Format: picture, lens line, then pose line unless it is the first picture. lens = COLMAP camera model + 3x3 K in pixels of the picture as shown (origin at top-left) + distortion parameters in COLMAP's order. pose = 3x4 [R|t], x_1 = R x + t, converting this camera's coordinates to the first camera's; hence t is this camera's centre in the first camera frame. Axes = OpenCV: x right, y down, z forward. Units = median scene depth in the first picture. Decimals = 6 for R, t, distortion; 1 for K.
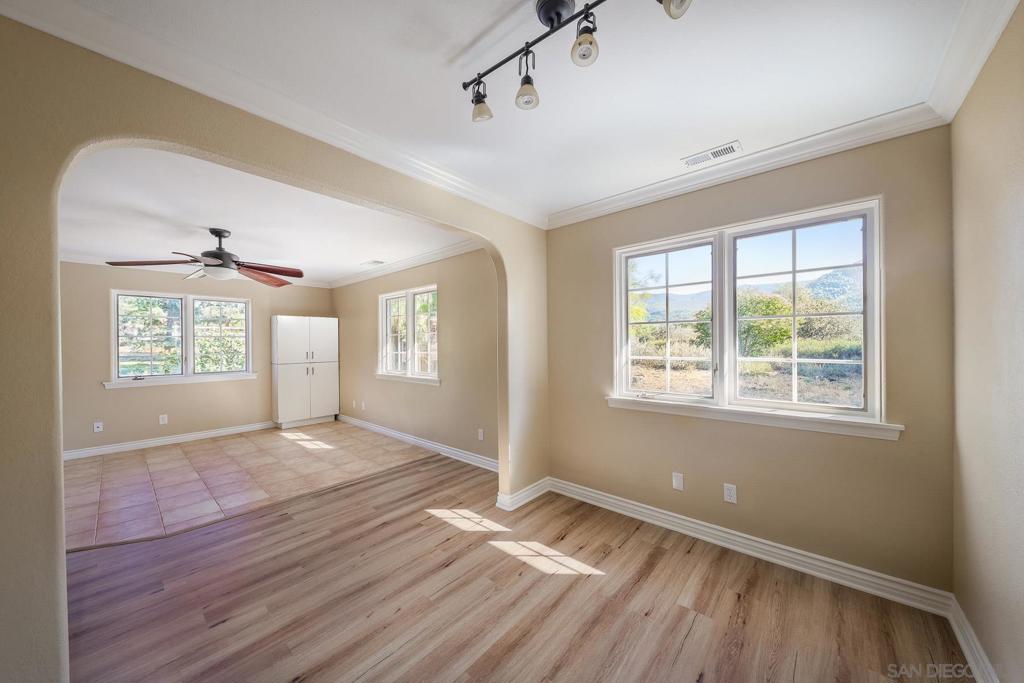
lens RADIAL K [[356.1, 0, 504.6], [0, 356.1, 353.9], [0, 0, 1]] dist [0.000262, -0.000005]
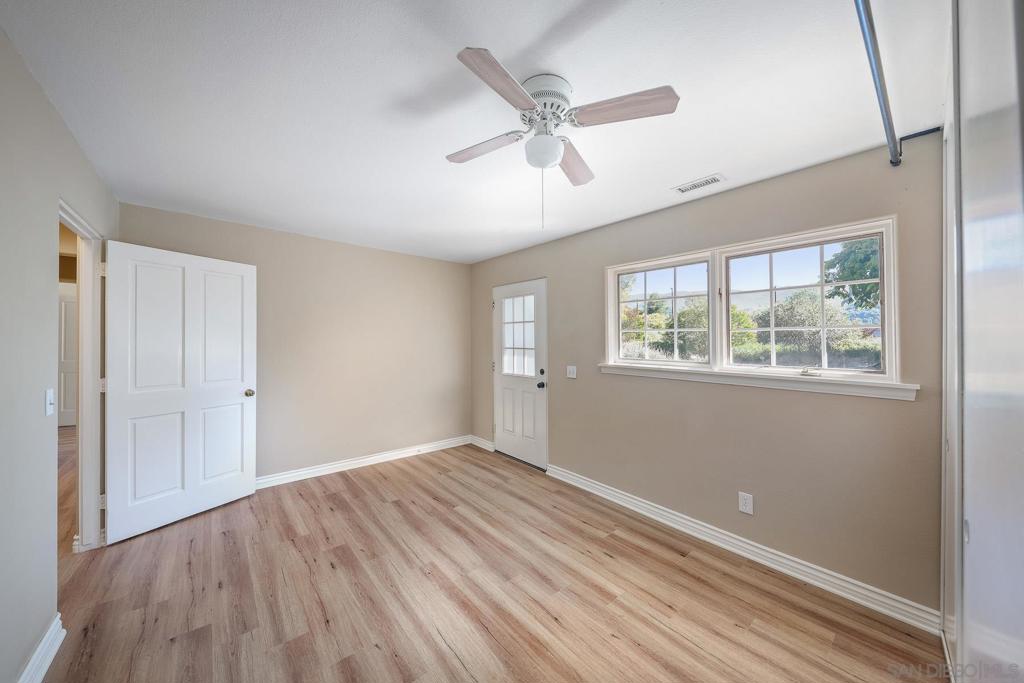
lens RADIAL K [[350.2, 0, 509.8], [0, 350.2, 344.8], [0, 0, 1]] dist [0.000657, 0.000031]
pose [[0.989776, 0.031690, -0.139064, 0.148271], [-0.036692, 0.998763, -0.033551, 0.003279], [0.137828, 0.038311, 0.989715, -0.141815]]
